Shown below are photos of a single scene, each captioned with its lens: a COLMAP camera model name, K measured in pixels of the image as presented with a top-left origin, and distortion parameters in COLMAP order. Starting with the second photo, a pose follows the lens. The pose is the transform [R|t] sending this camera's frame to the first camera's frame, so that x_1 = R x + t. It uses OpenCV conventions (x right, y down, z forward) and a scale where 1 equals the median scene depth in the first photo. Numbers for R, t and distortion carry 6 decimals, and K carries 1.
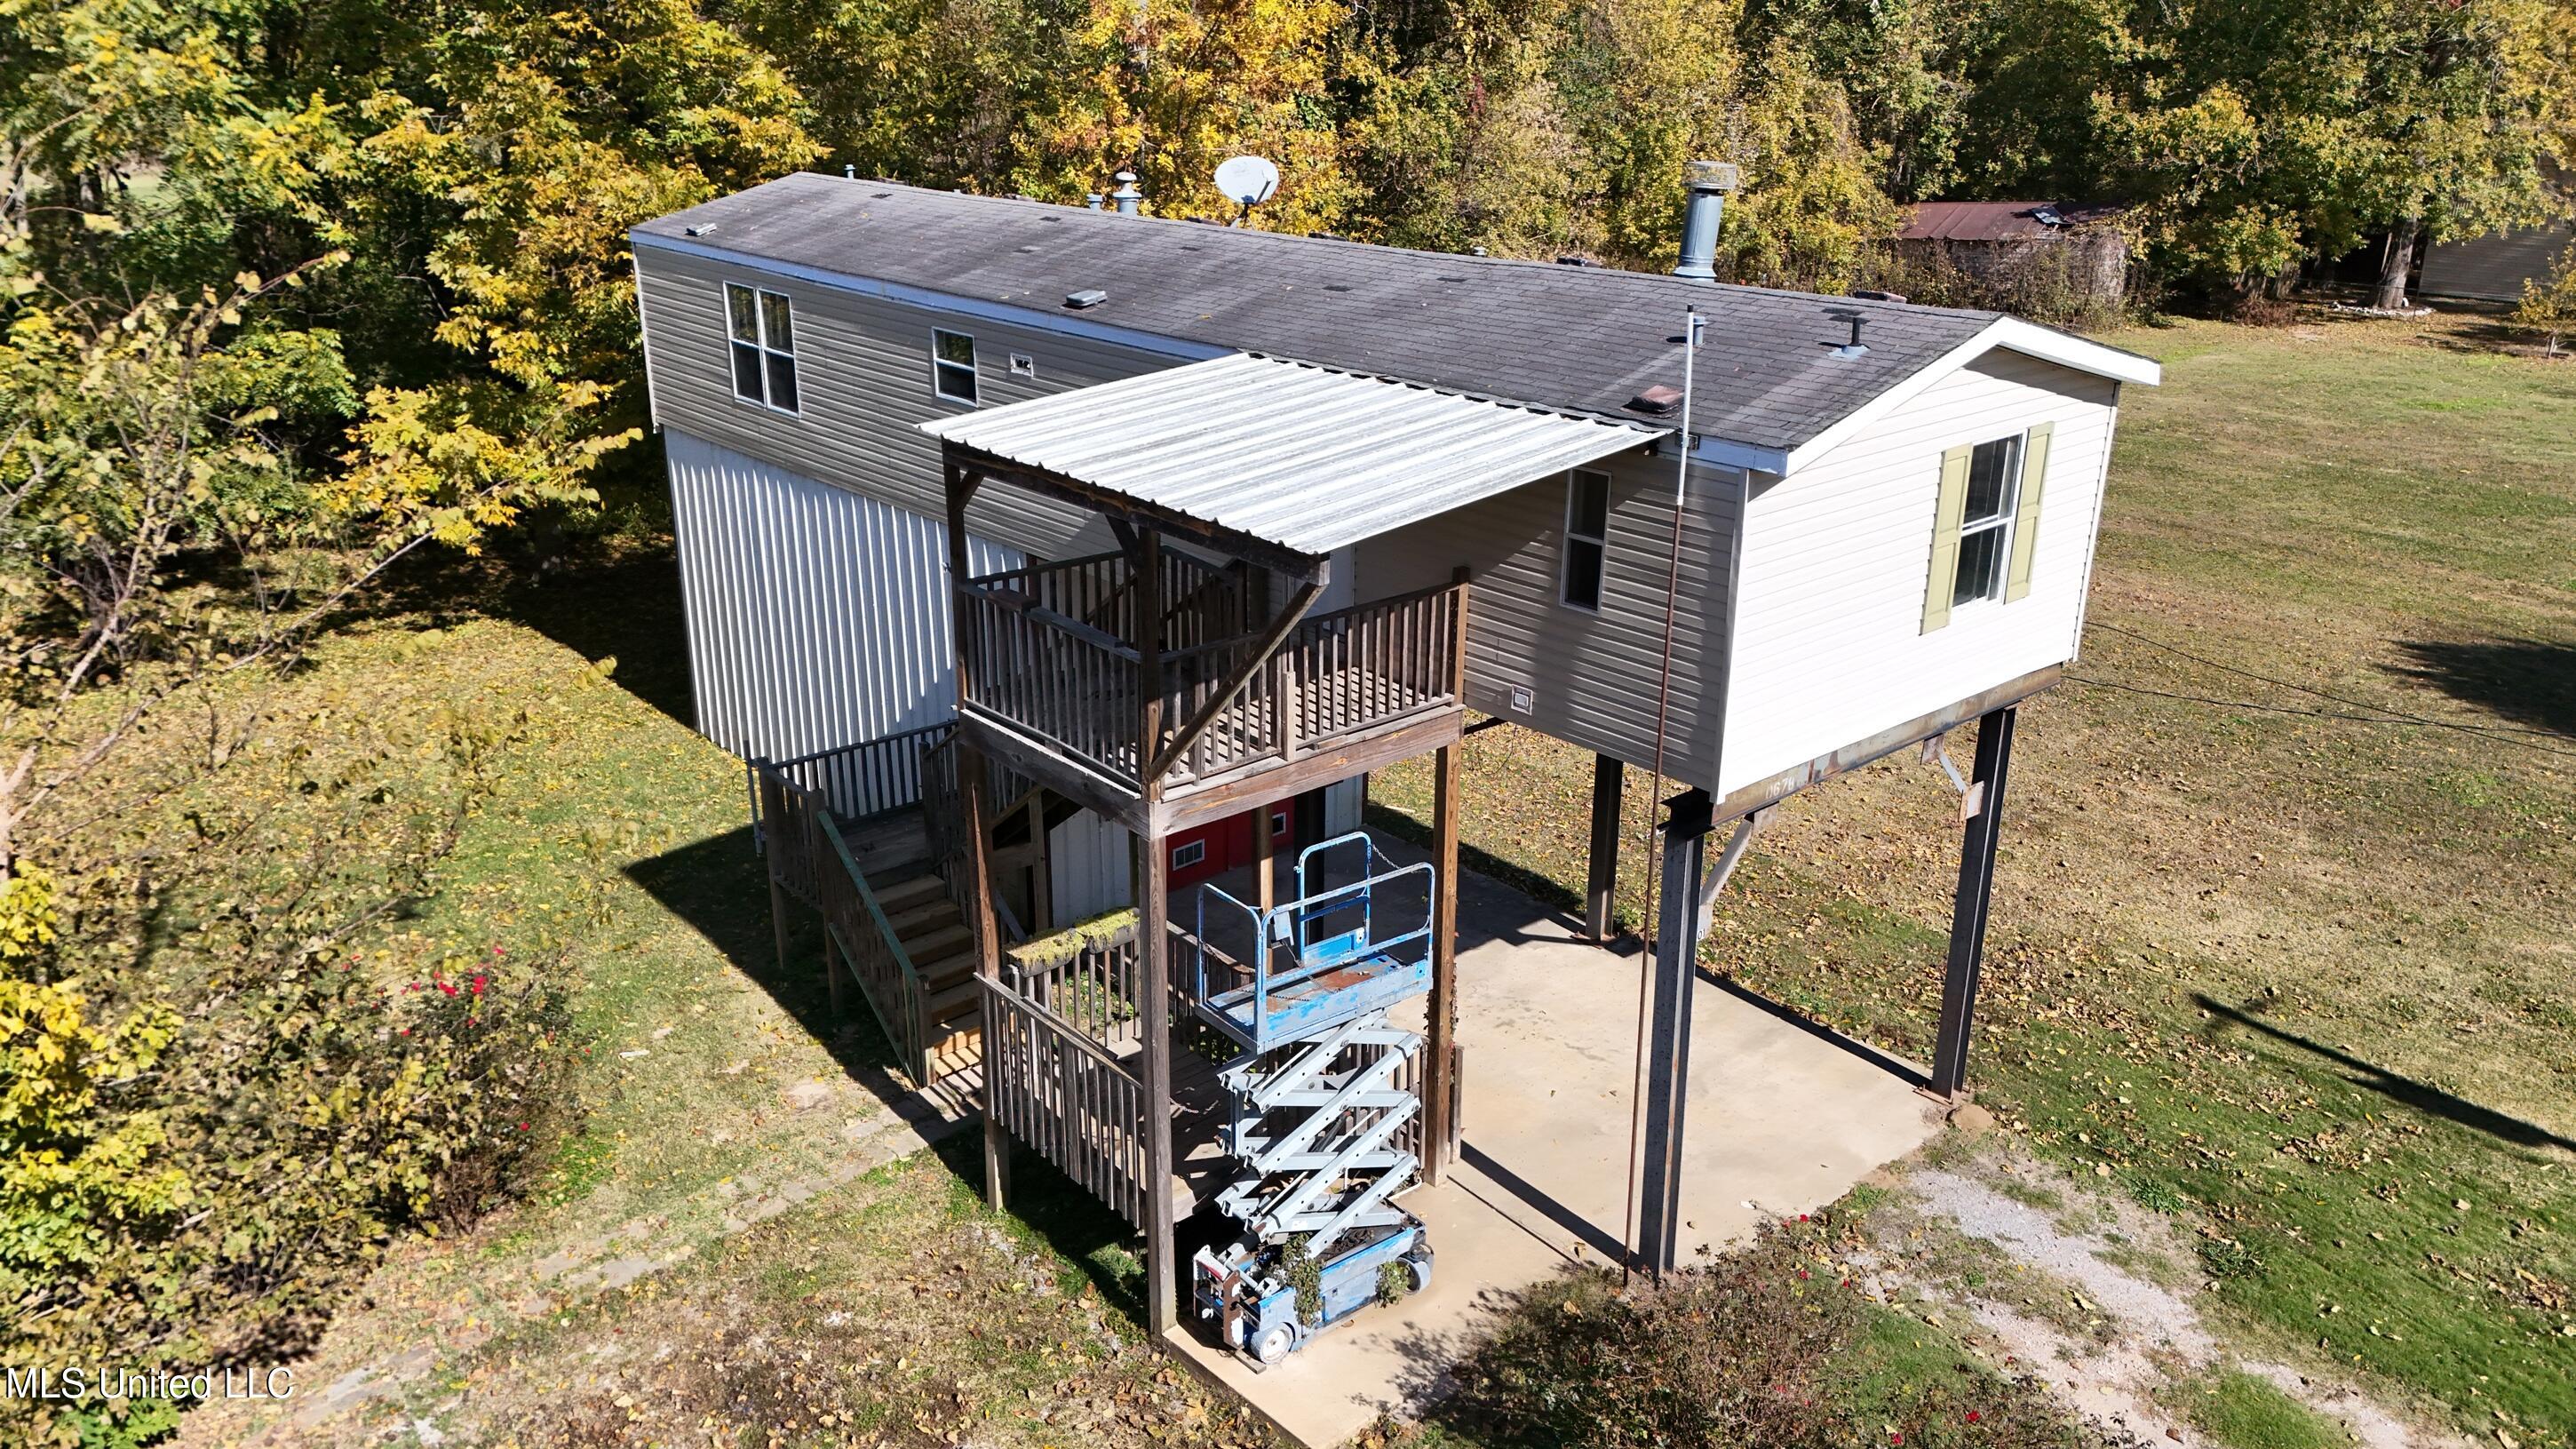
lens RADIAL K [[1868.4, 0, 1298.9], [0, 1868.4, 724.4], [0, 0, 1]] dist [0.095146, -0.096760]
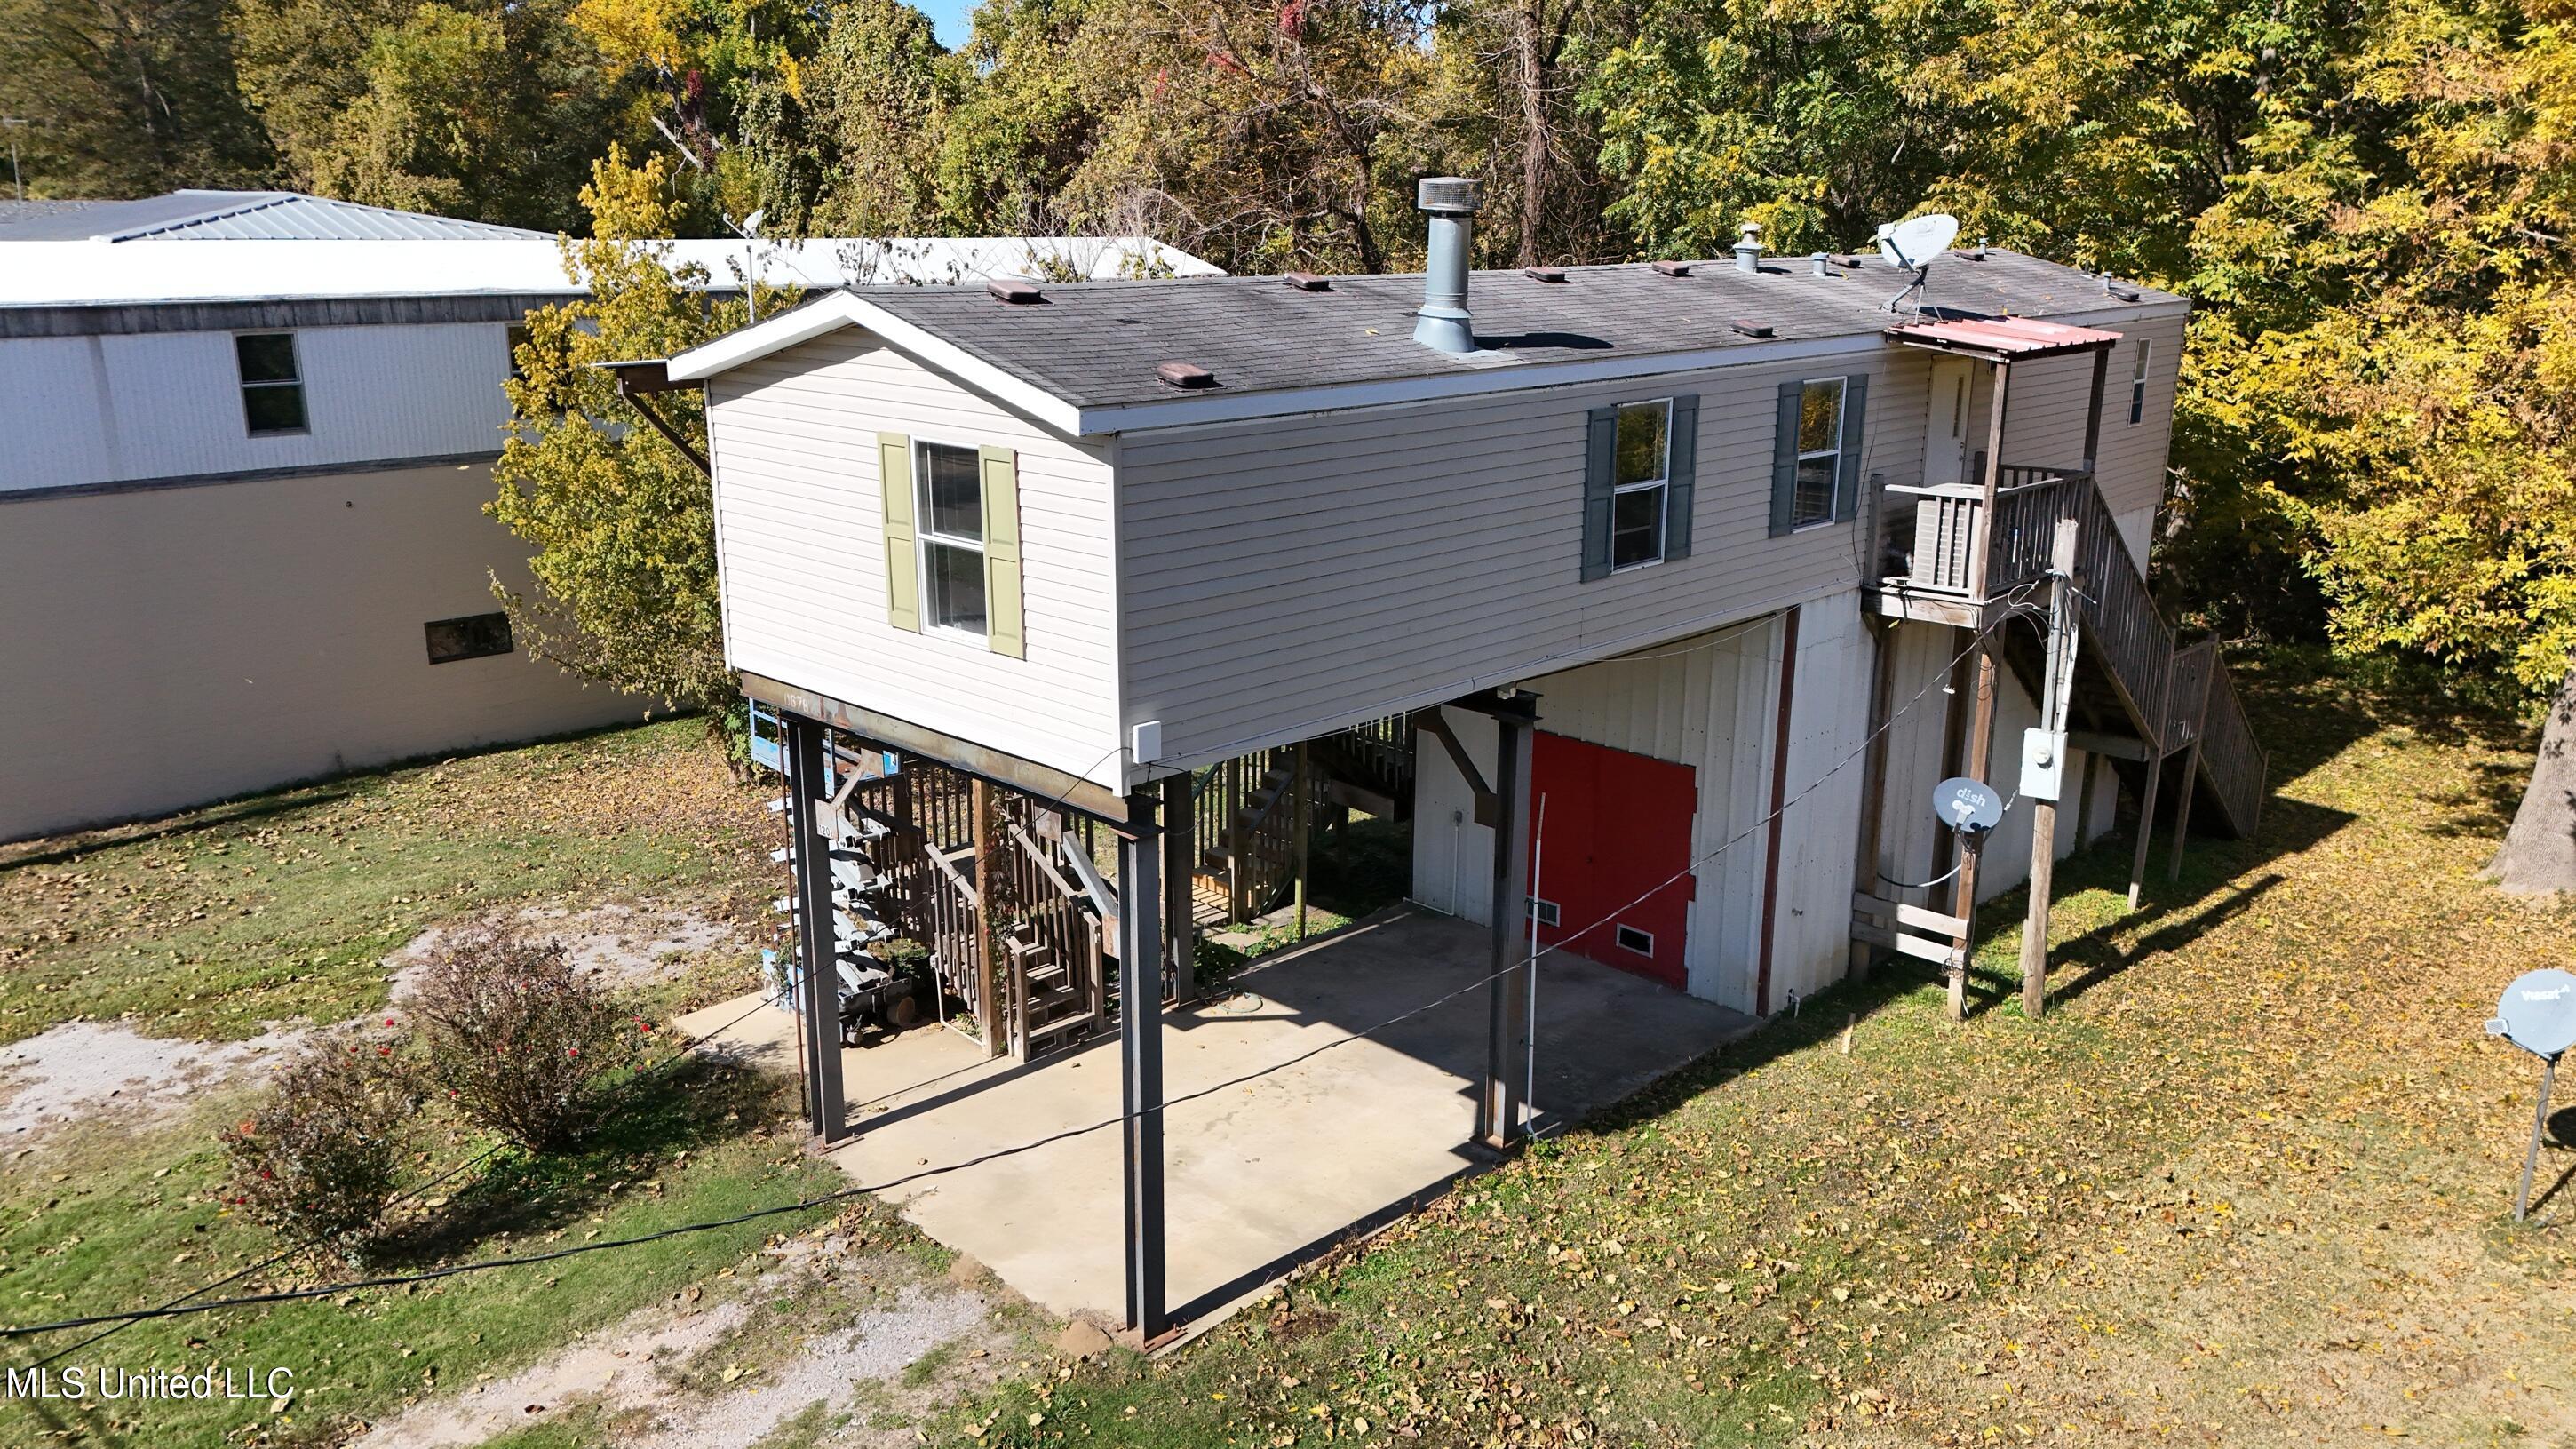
lens RADIAL K [[1878.3, 0, 1293.5], [0, 1878.3, 723.4], [0, 0, 1]] dist [0.065268, -0.052319]
pose [[0.071327, 0.254347, -0.964479, 0.966010], [-0.345582, 0.913354, 0.215308, -0.210389], [0.935674, 0.317949, 0.153045, 0.796222]]
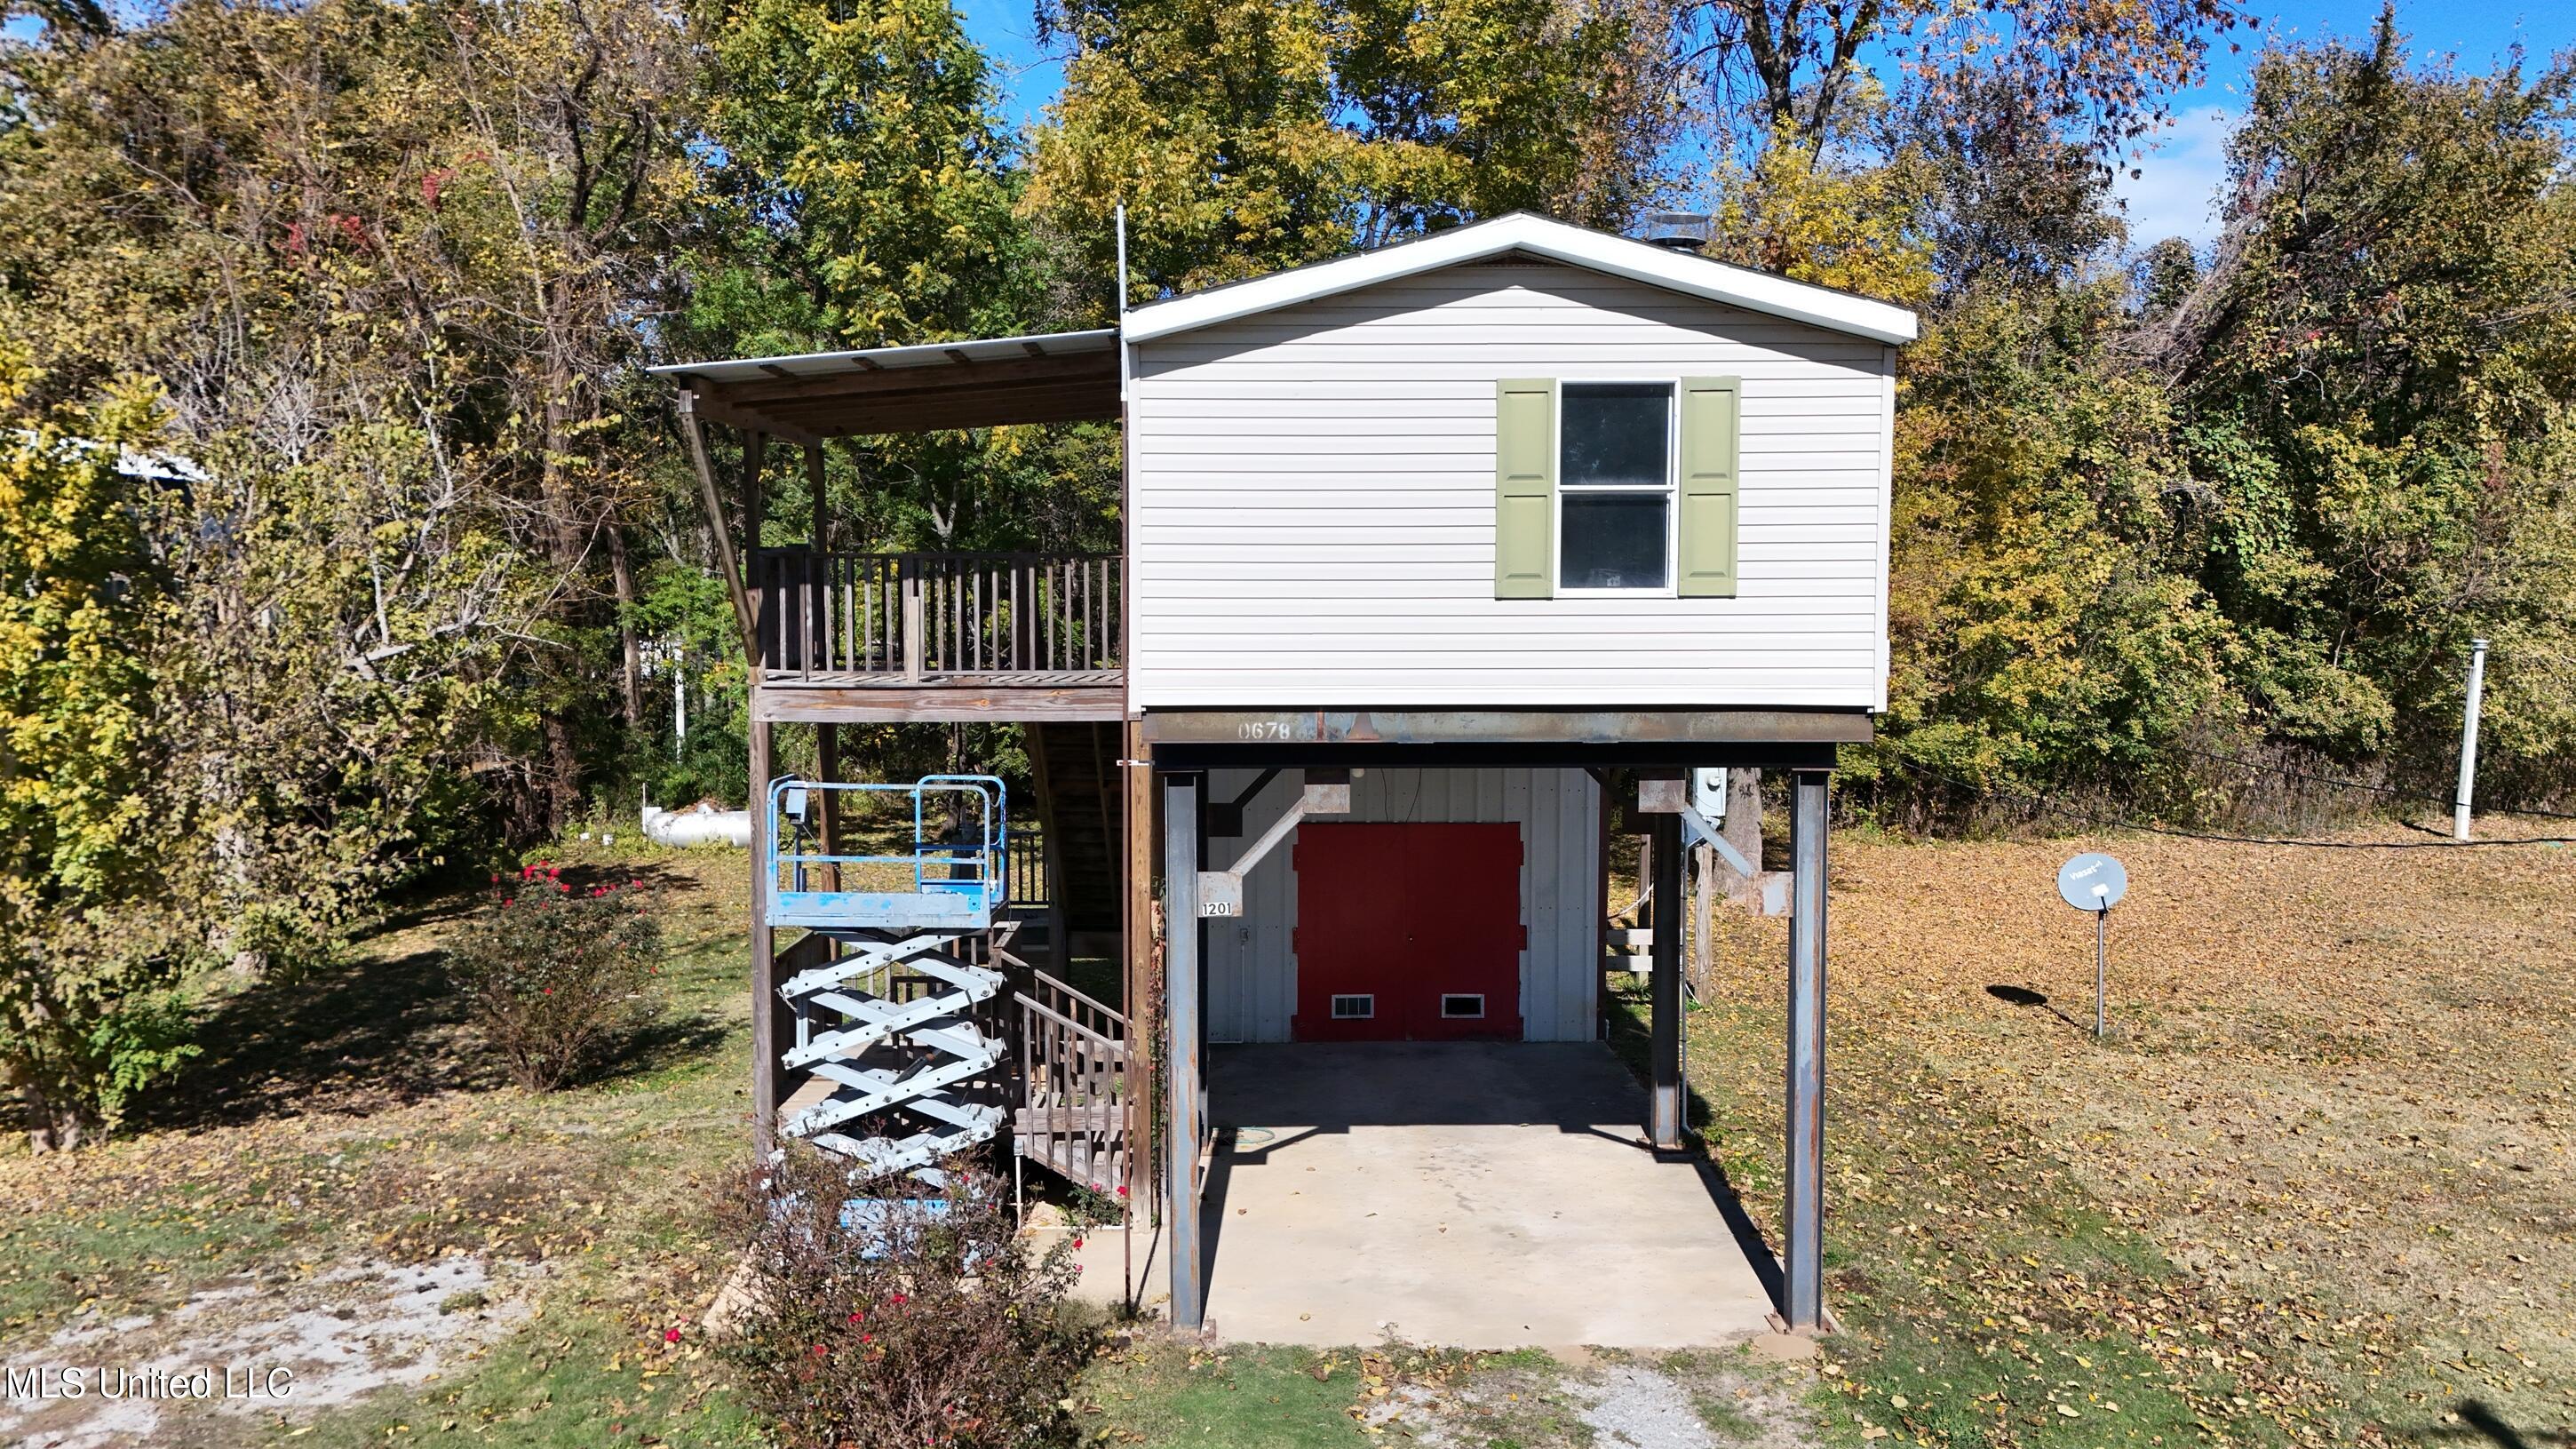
lens RADIAL K [[1878.3, 0, 1293.5], [0, 1878.3, 723.4], [0, 0, 1]] dist [0.065268, -0.052319]
pose [[0.771433, 0.039225, -0.635100, 0.604542], [-0.213729, 0.956084, -0.200559, 0.149021], [0.599342, 0.290457, 0.745938, 0.240842]]
